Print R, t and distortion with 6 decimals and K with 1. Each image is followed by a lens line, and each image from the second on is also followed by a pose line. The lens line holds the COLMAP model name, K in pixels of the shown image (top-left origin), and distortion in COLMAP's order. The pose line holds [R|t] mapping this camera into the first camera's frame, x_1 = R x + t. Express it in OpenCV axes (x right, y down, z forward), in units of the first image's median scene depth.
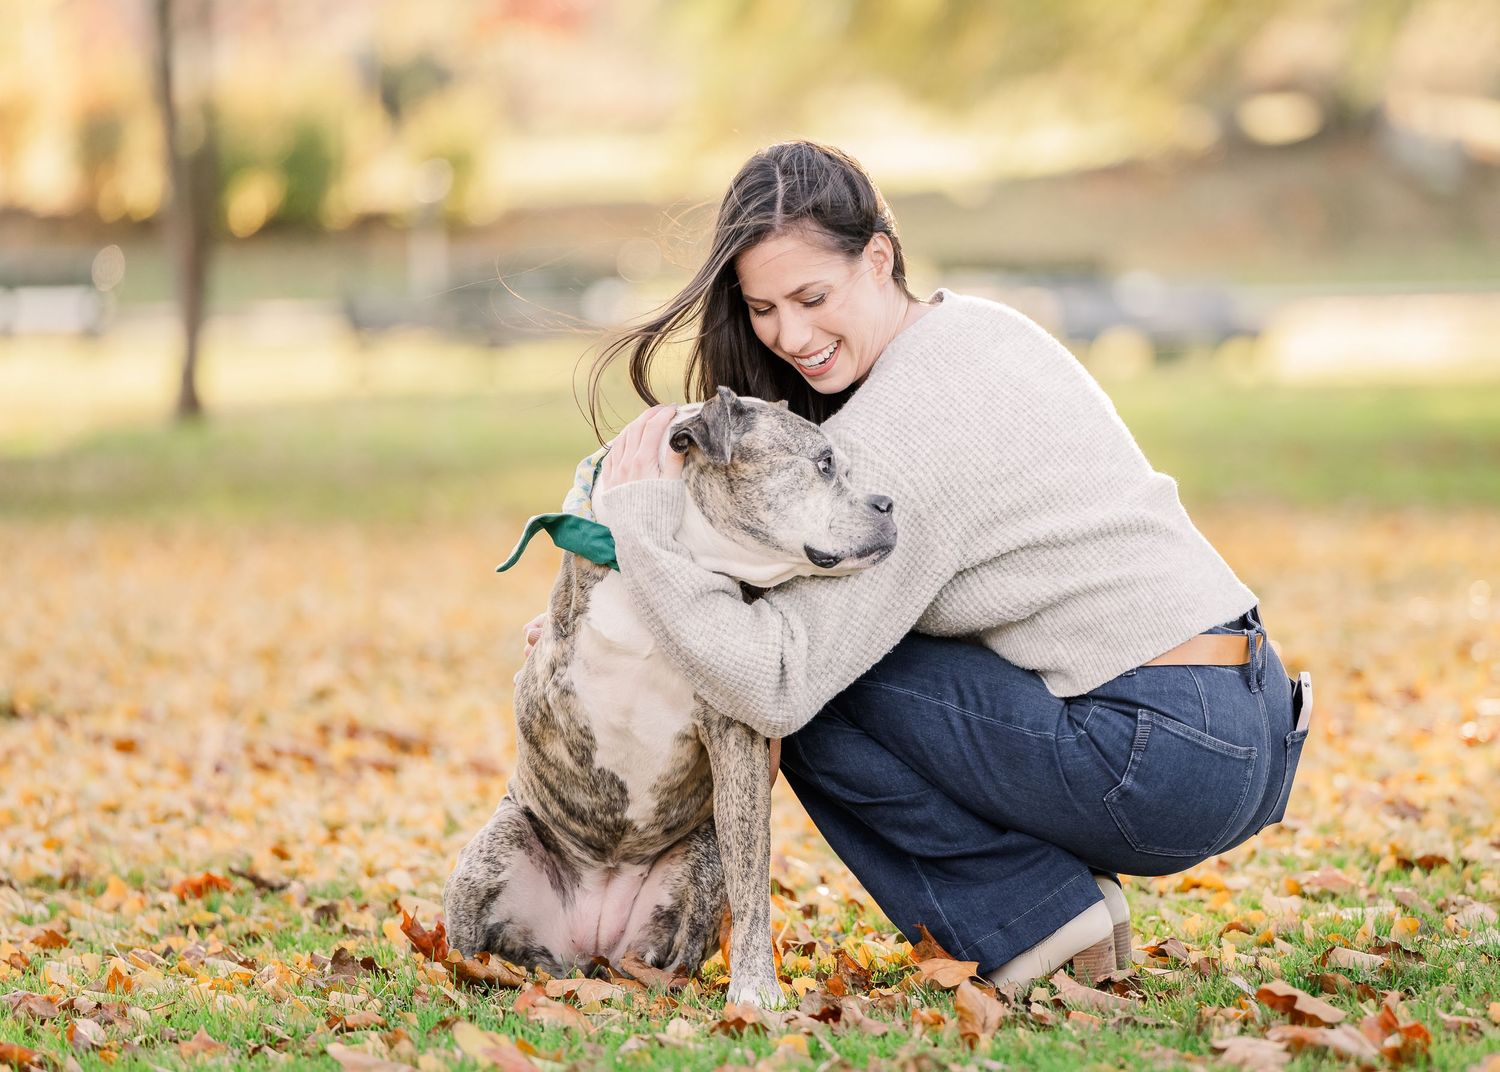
lens RADIAL K [[10755.2, 0, 751.0], [0, 10755.2, 525.0], [0, 0, 1]] dist [-1.402167, 0.000000]
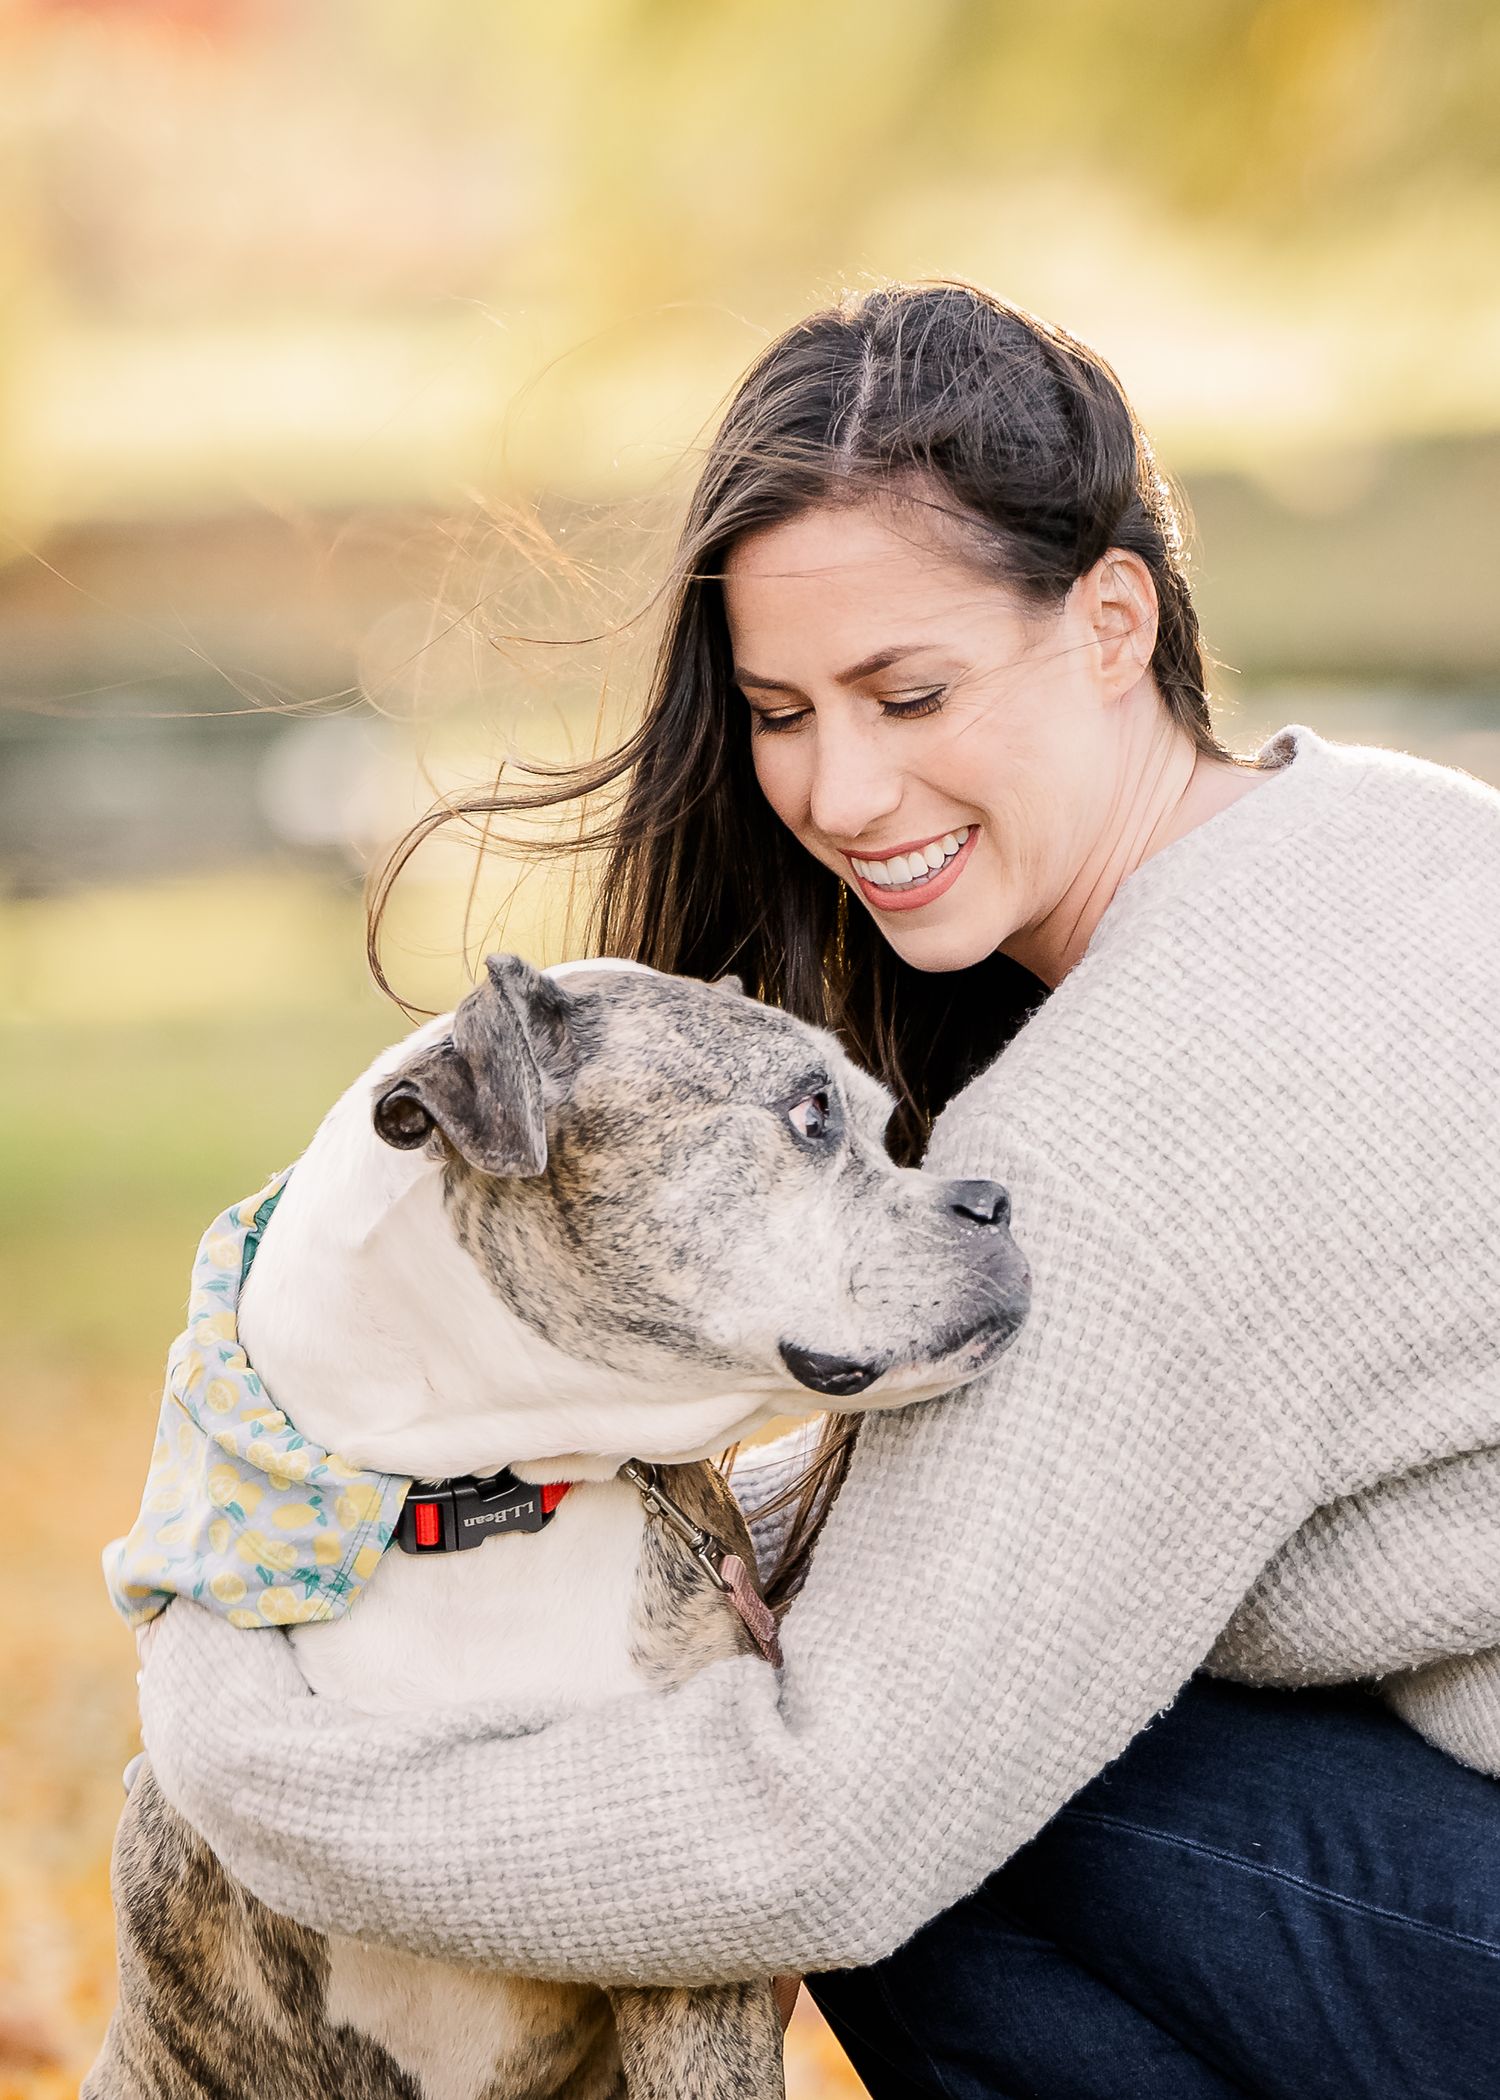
lens RADIAL K [[15057.3, 0, 763.8], [0, 15057.3, 1054.2], [0, 0, 1]] dist [-1.402167, 0.000000]
pose [[0.999859, 0.016350, -0.003743, 0.002333], [-0.016415, 0.999702, -0.018077, -0.001469], [0.003446, 0.018135, 0.999830, 0.488823]]
